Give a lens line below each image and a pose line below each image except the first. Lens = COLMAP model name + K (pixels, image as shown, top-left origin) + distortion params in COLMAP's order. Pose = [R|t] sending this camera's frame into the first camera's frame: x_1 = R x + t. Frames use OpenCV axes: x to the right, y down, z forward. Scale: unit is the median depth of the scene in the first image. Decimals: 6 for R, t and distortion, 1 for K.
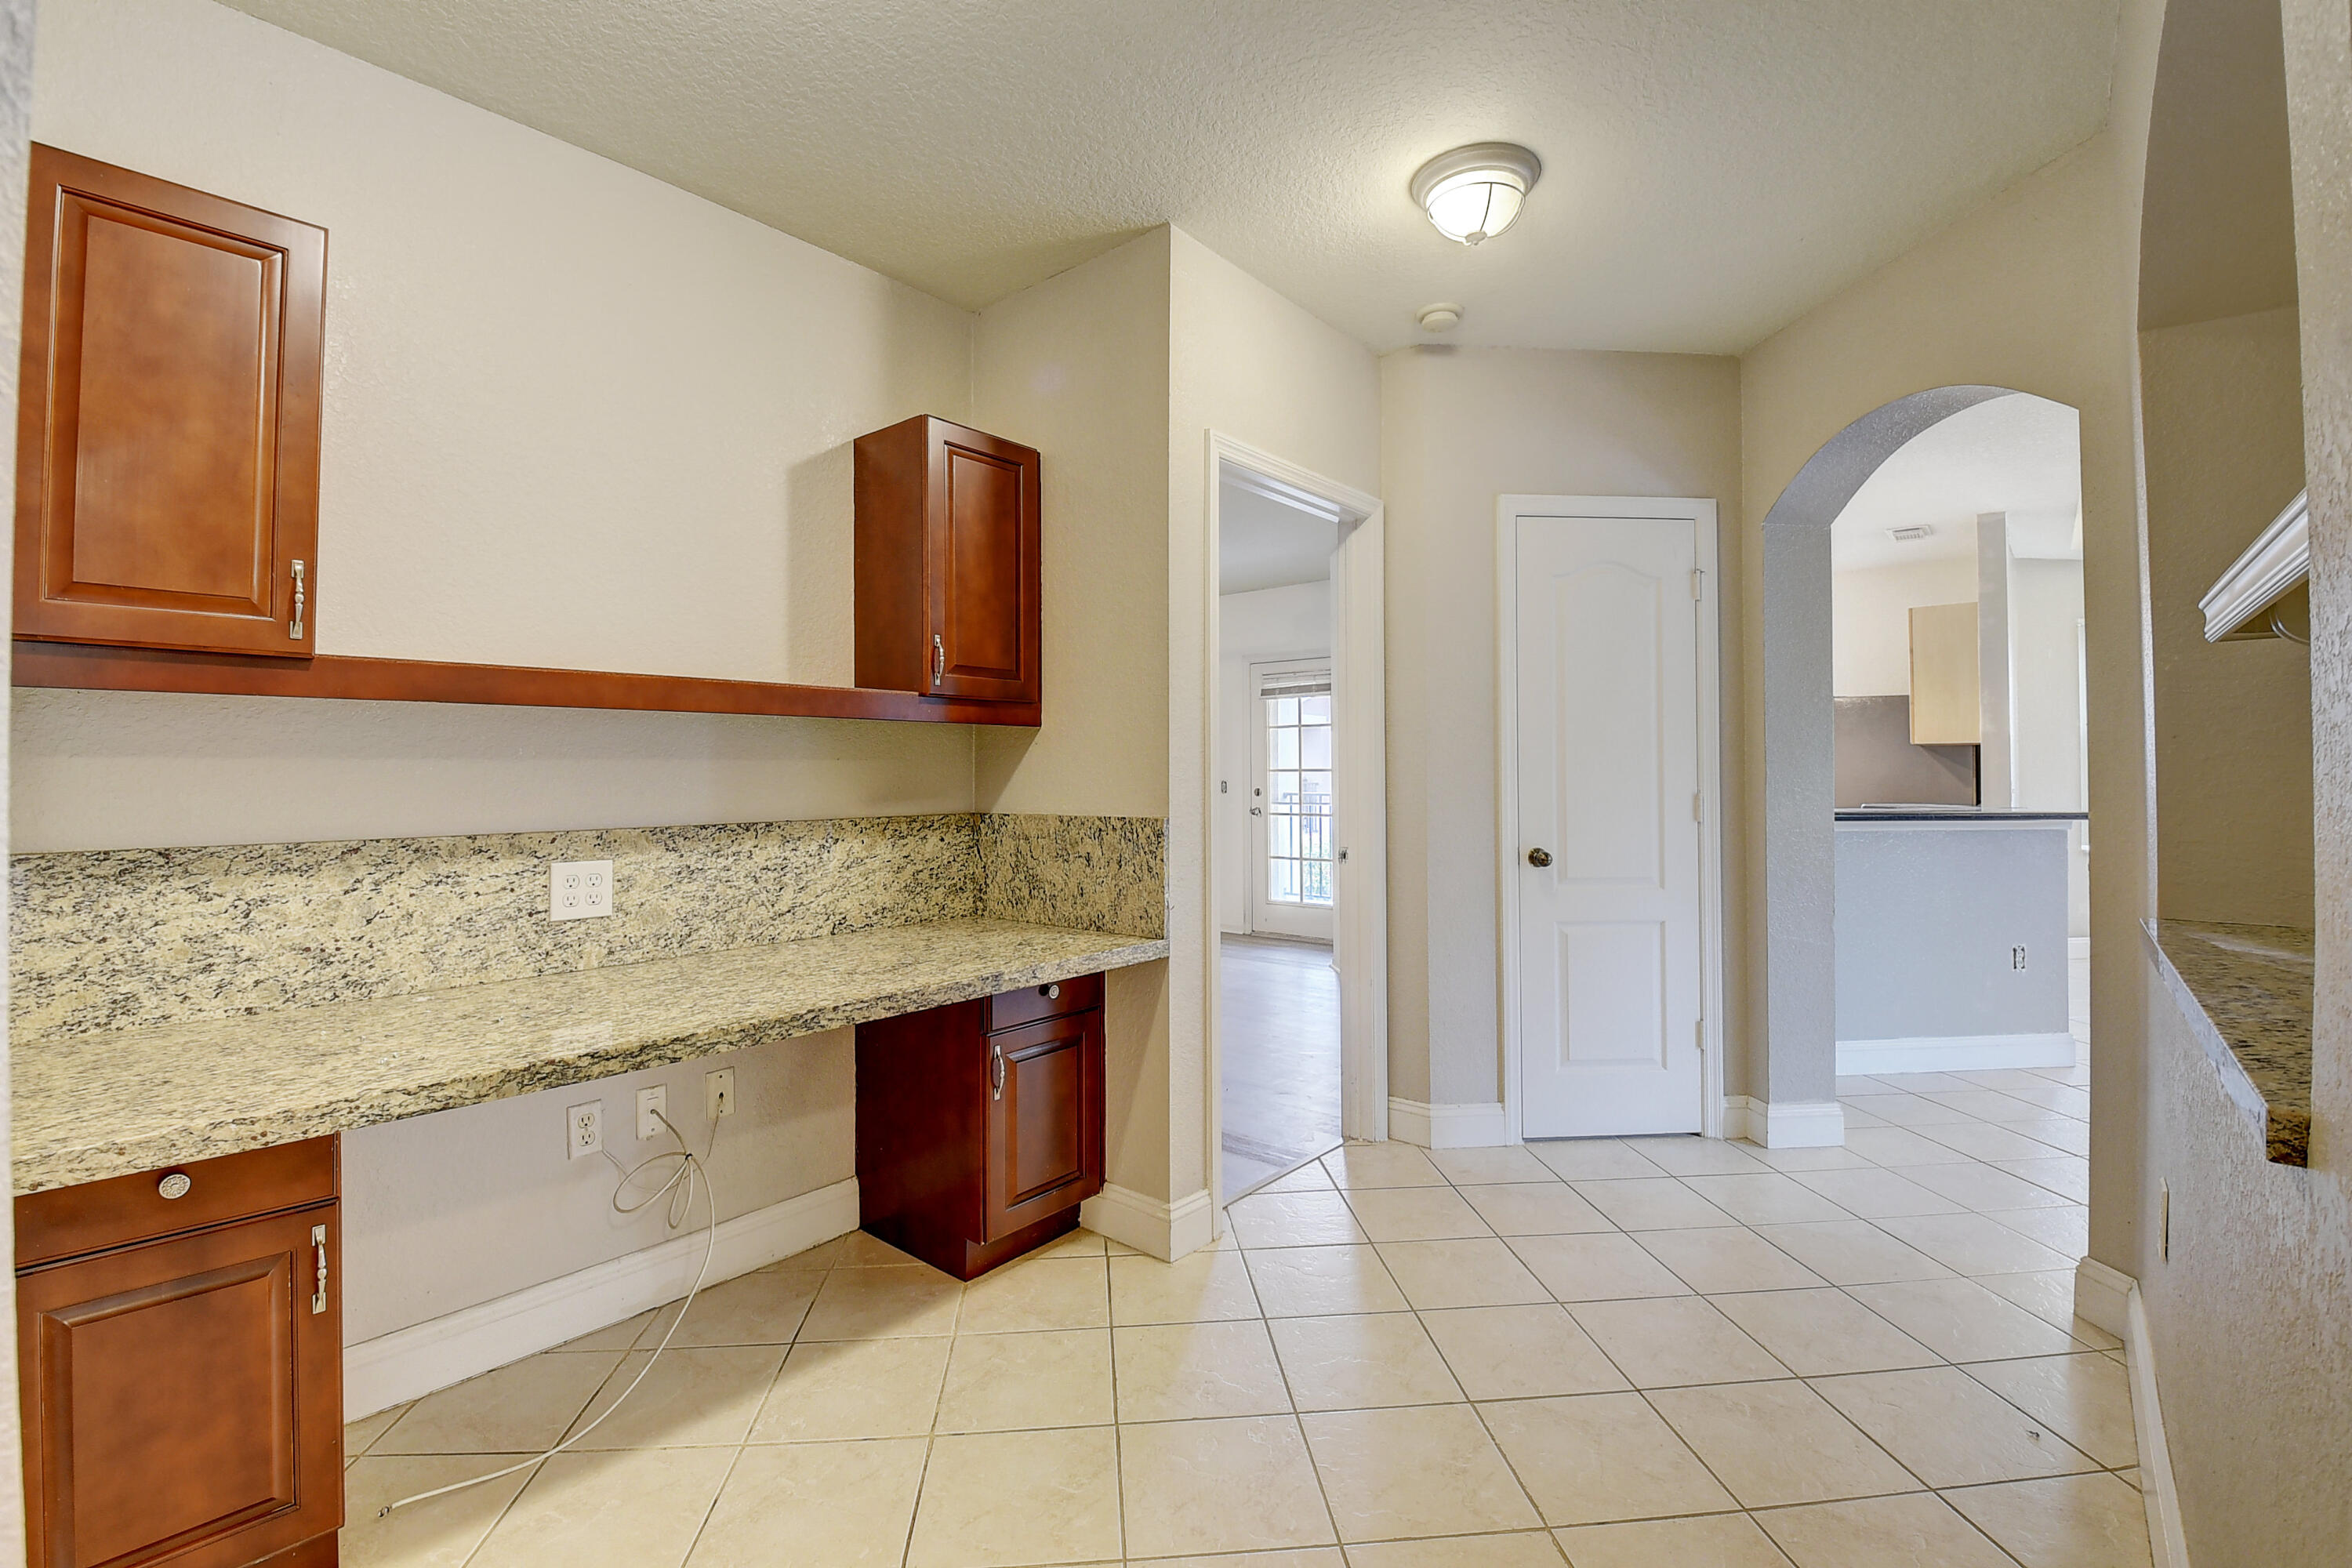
lens RADIAL K [[1048.5, 0, 1163.2], [0, 1048.5, 757.4], [0, 0, 1]] dist [0.019110, -0.019305]
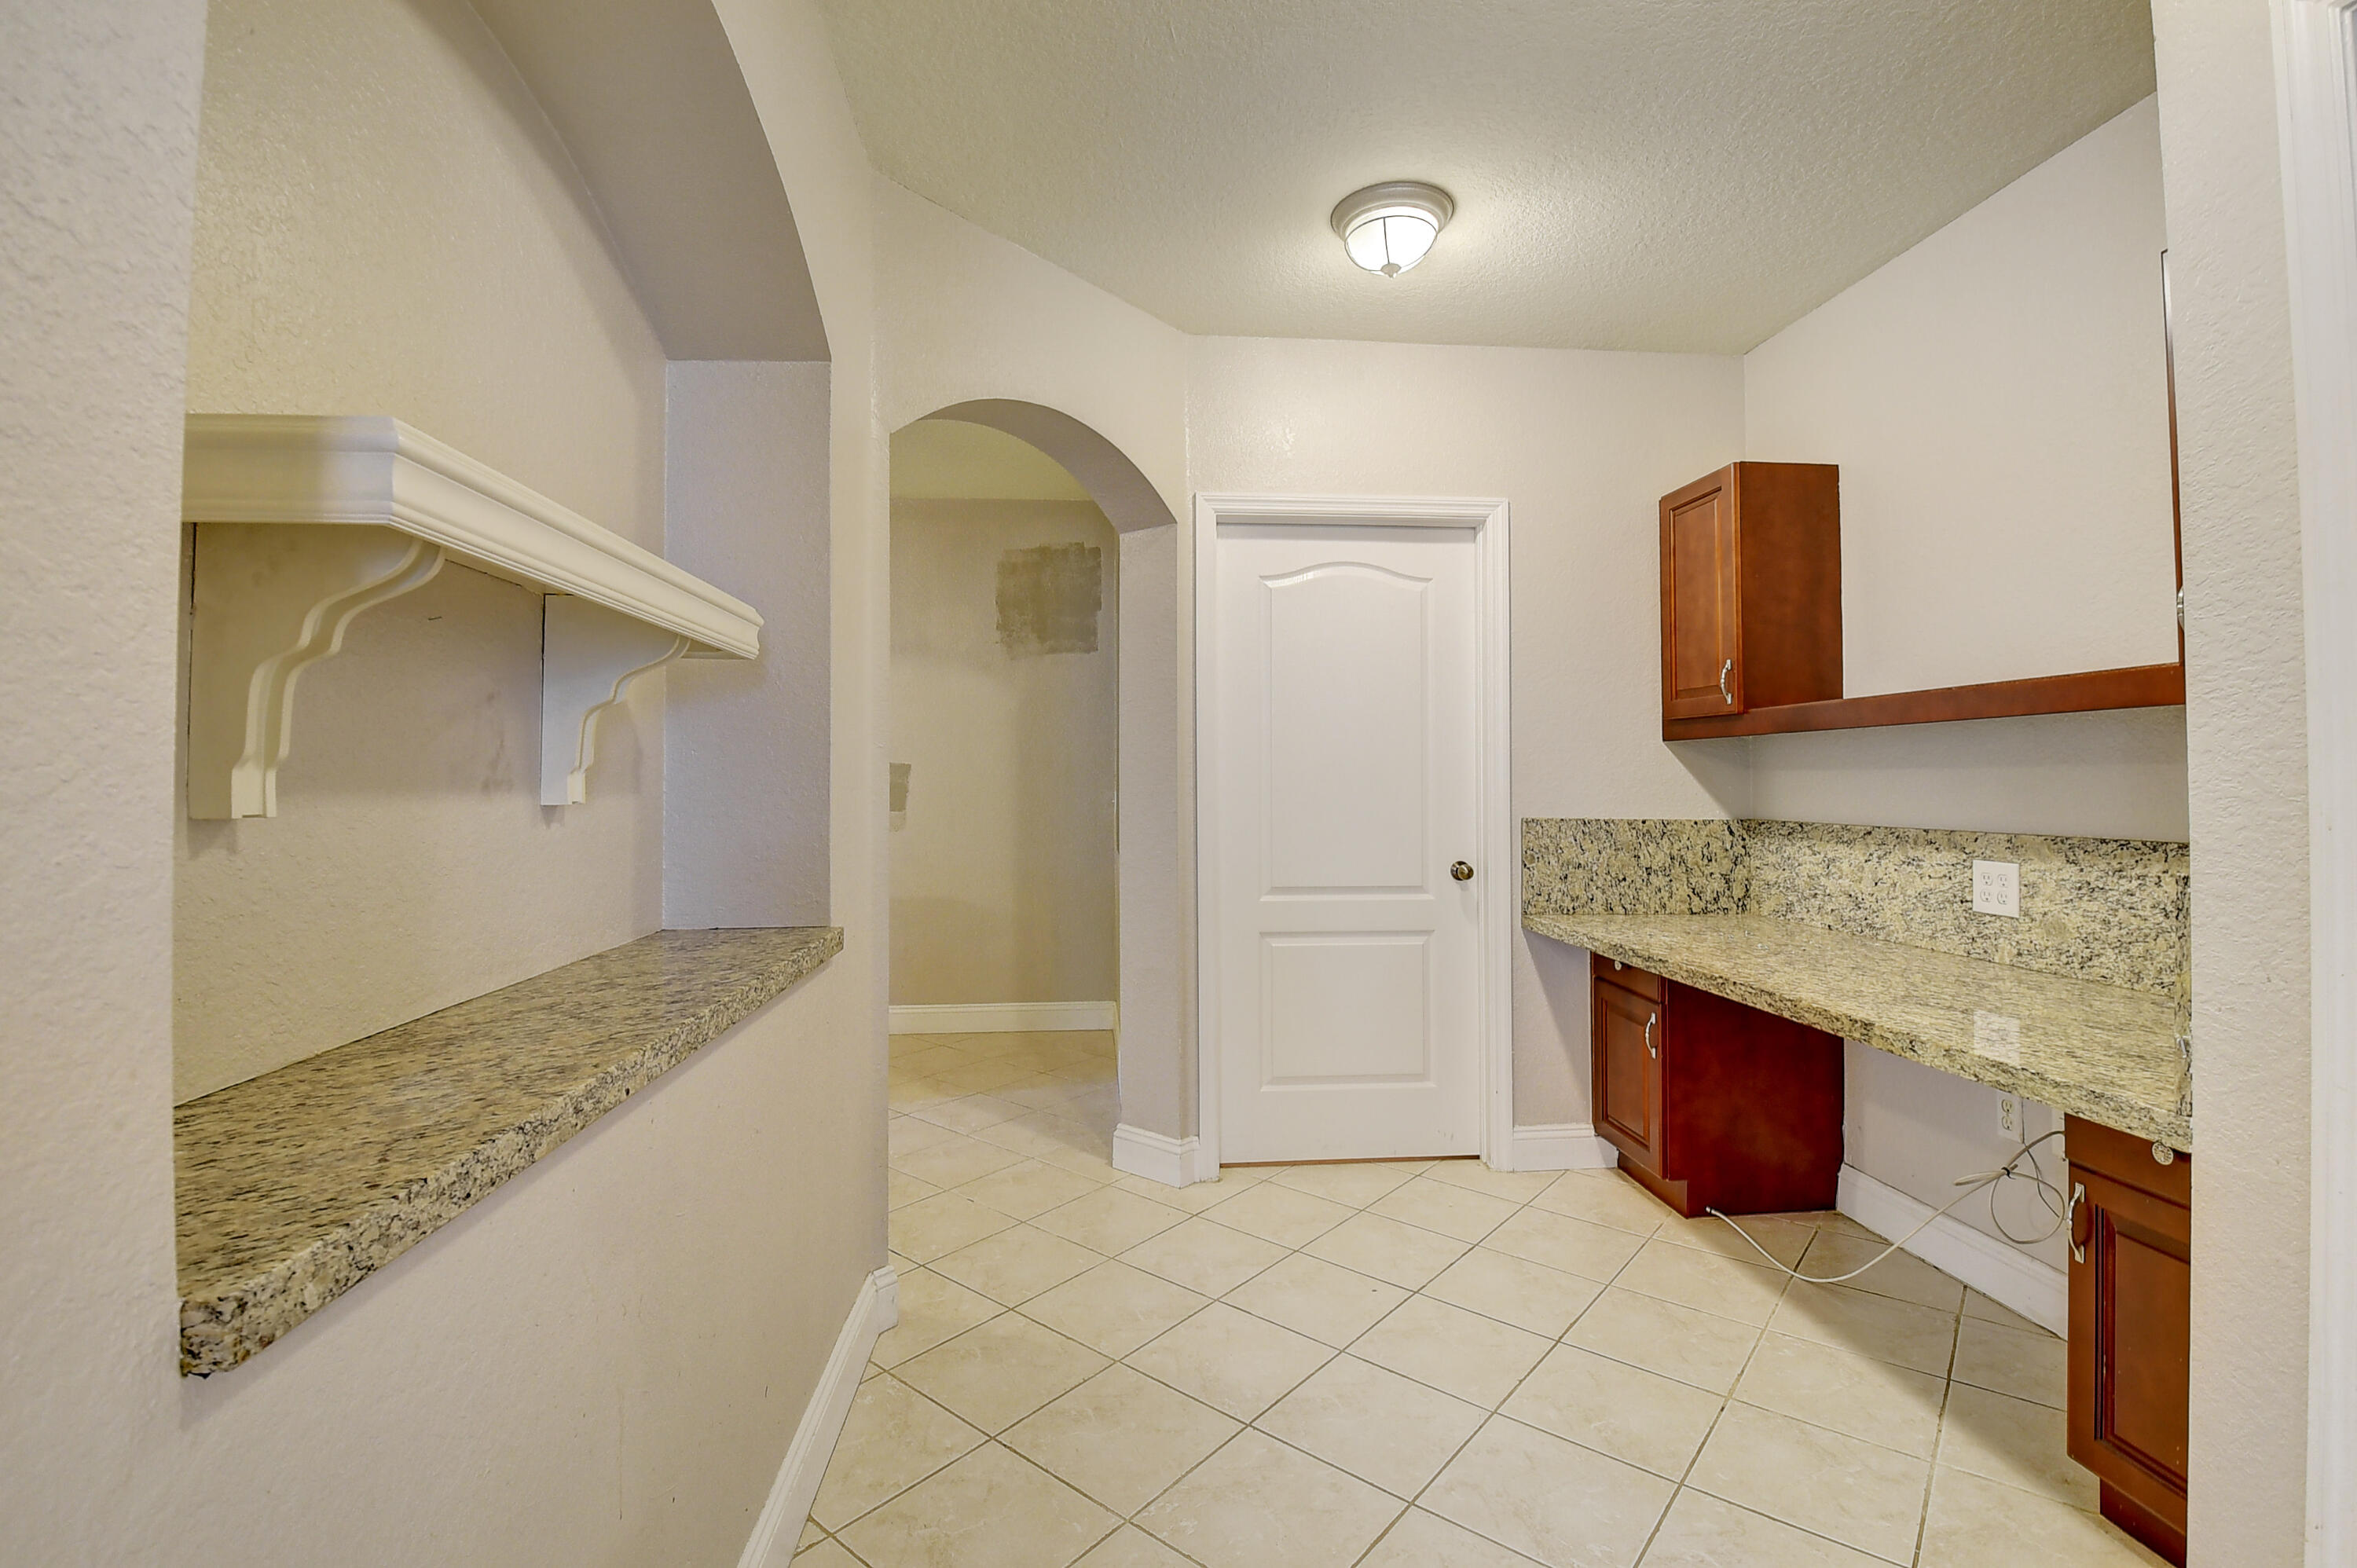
lens RADIAL K [[1018.2, 0, 1182.1], [0, 1018.2, 765.3], [0, 0, 1]] dist [-0.038128, 0.000171]
pose [[-0.691962, -0.007479, -0.721895, 0.778999], [0.011384, 0.999709, -0.021269, 0.012787], [0.721844, -0.022935, -0.691676, 1.137438]]
